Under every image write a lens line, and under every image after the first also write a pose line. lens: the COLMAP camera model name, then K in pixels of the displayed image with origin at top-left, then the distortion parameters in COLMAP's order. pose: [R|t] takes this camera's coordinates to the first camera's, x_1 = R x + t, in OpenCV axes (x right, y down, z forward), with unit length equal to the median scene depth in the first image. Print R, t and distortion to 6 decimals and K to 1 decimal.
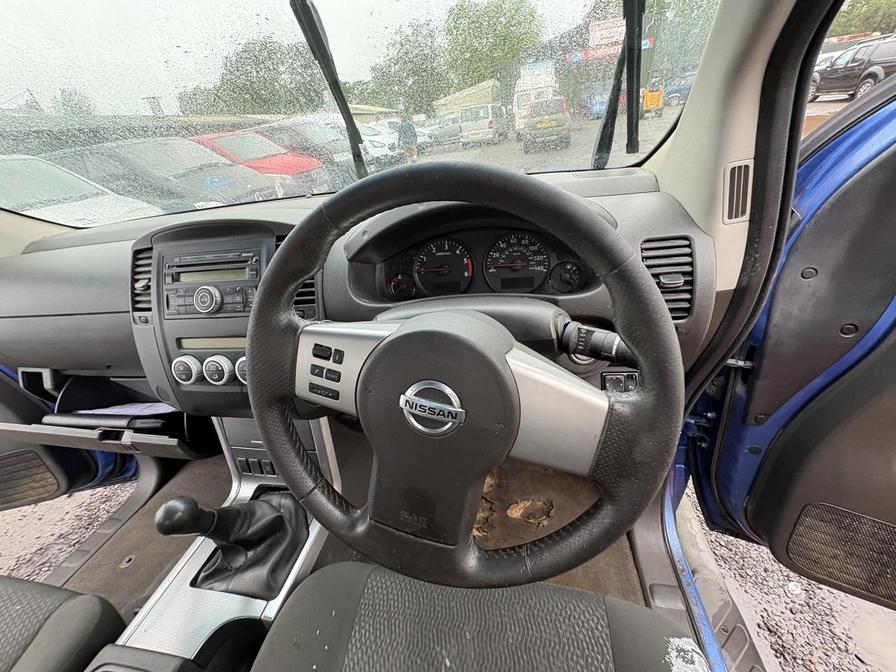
lens RADIAL K [[357.8, 0, 448.0], [0, 357.8, 336.0], [0, 0, 1]] dist [0.001757, 0.000328]
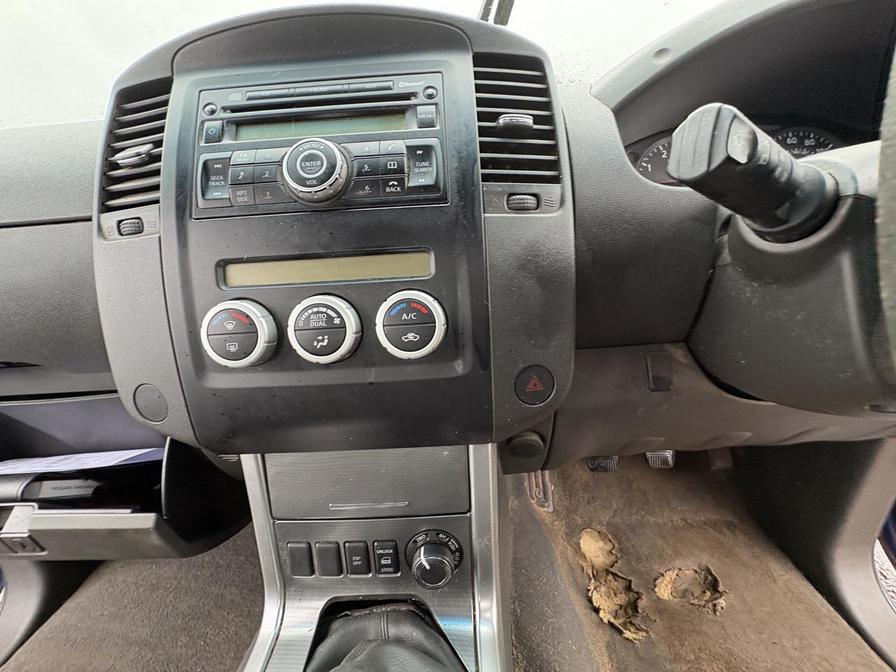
lens RADIAL K [[357.1, 0, 446.1], [0, 357.1, 336.7], [0, 0, 1]] dist [-0.000556, 0.000524]
pose [[0.983417, 0.001445, 0.181350, -0.544743], [0.026898, 0.987747, -0.153731, 0.166246], [-0.179350, 0.156059, 0.971328, 0.521153]]
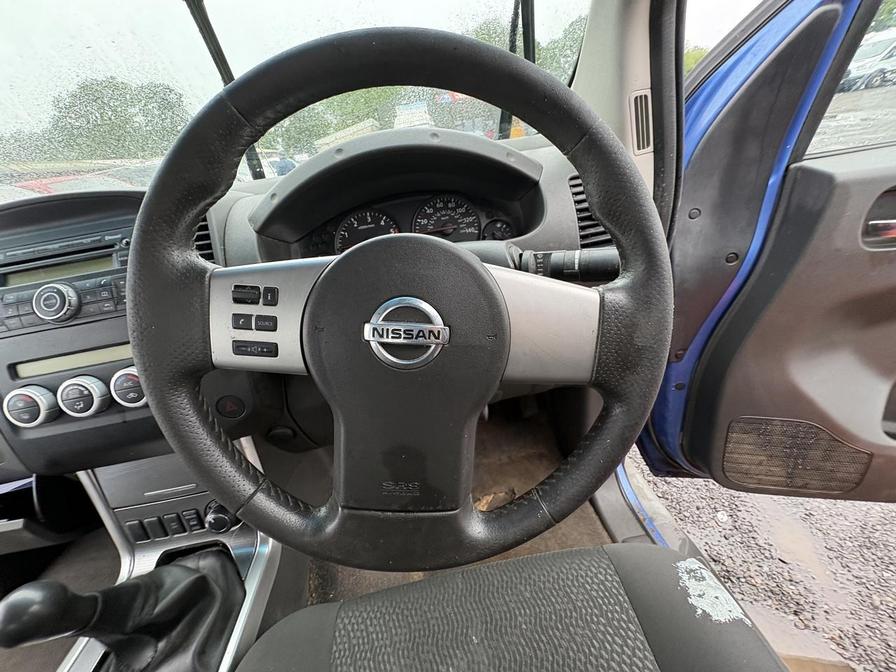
lens RADIAL K [[357.9, 0, 447.5], [0, 357.9, 334.8], [0, 0, 1]] dist [-0.000679, 0.000495]
pose [[0.959506, -0.148705, 0.239239, -0.075327], [0.168761, 0.983476, -0.065540, 0.136878], [-0.225540, 0.103260, 0.968746, 0.099984]]
